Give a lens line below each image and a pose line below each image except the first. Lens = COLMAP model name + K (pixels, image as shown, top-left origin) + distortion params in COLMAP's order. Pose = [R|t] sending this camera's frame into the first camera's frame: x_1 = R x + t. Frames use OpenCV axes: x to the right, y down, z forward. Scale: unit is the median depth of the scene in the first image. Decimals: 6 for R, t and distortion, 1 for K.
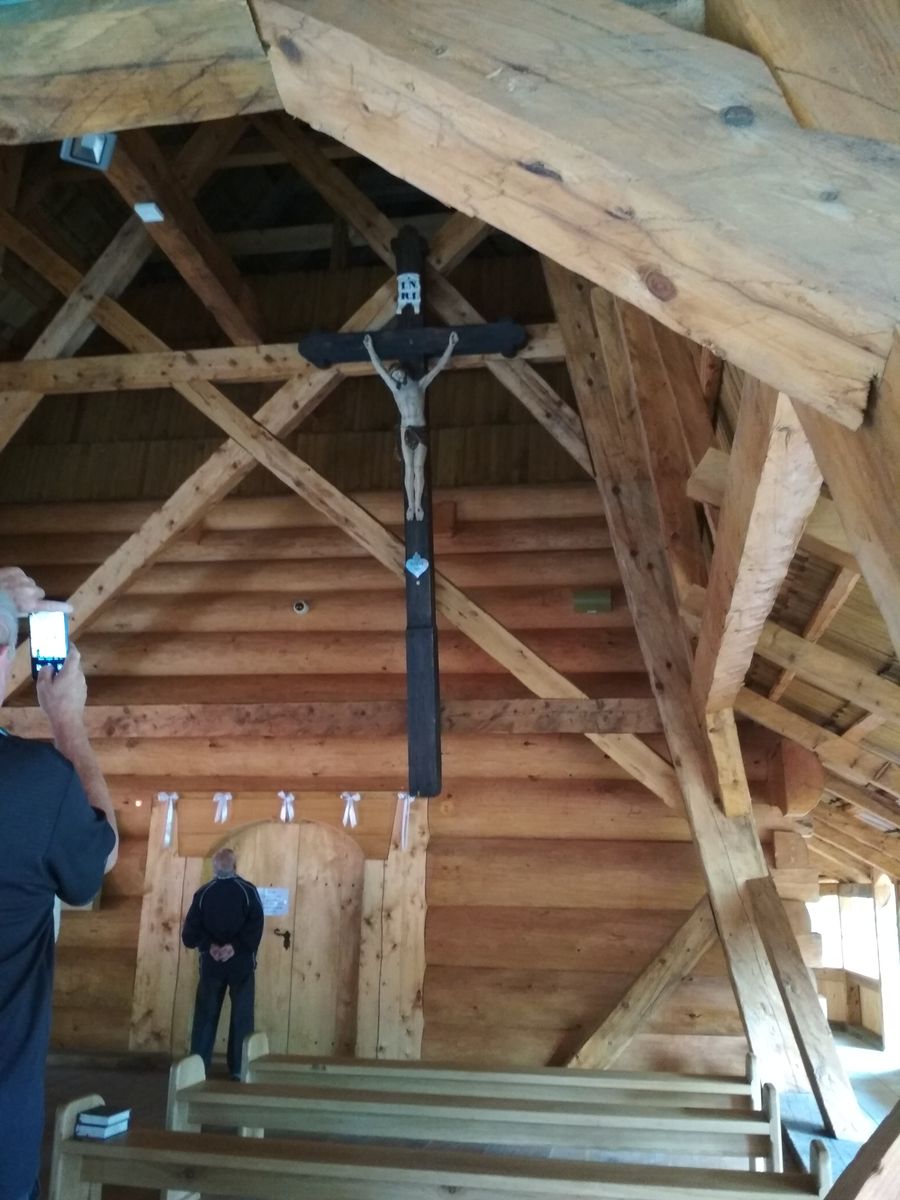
lens RADIAL K [[1047.7, 0, 450.0], [0, 1047.7, 600.0], [0, 0, 1]] dist [0.111804, -0.227613]
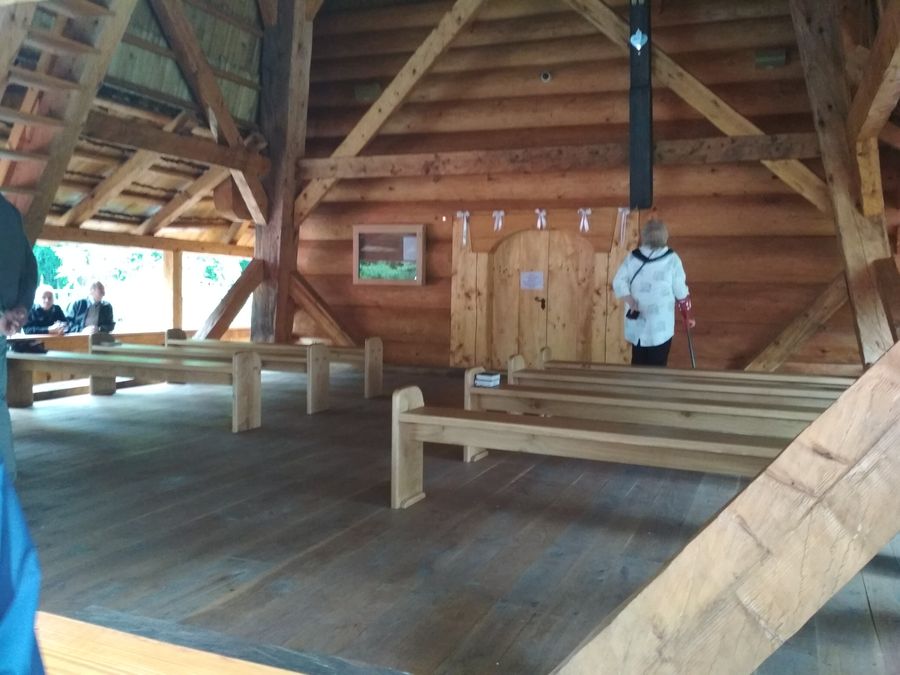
lens RADIAL K [[785.8, 0, 462.7], [0, 785.8, 330.2], [0, 0, 1]] dist [0.111804, -0.227613]
pose [[0.979940, 0.008811, -0.199100, -0.044086], [0.054689, 0.948784, 0.311157, -0.008906], [0.191644, -0.315804, 0.929269, -0.118254]]
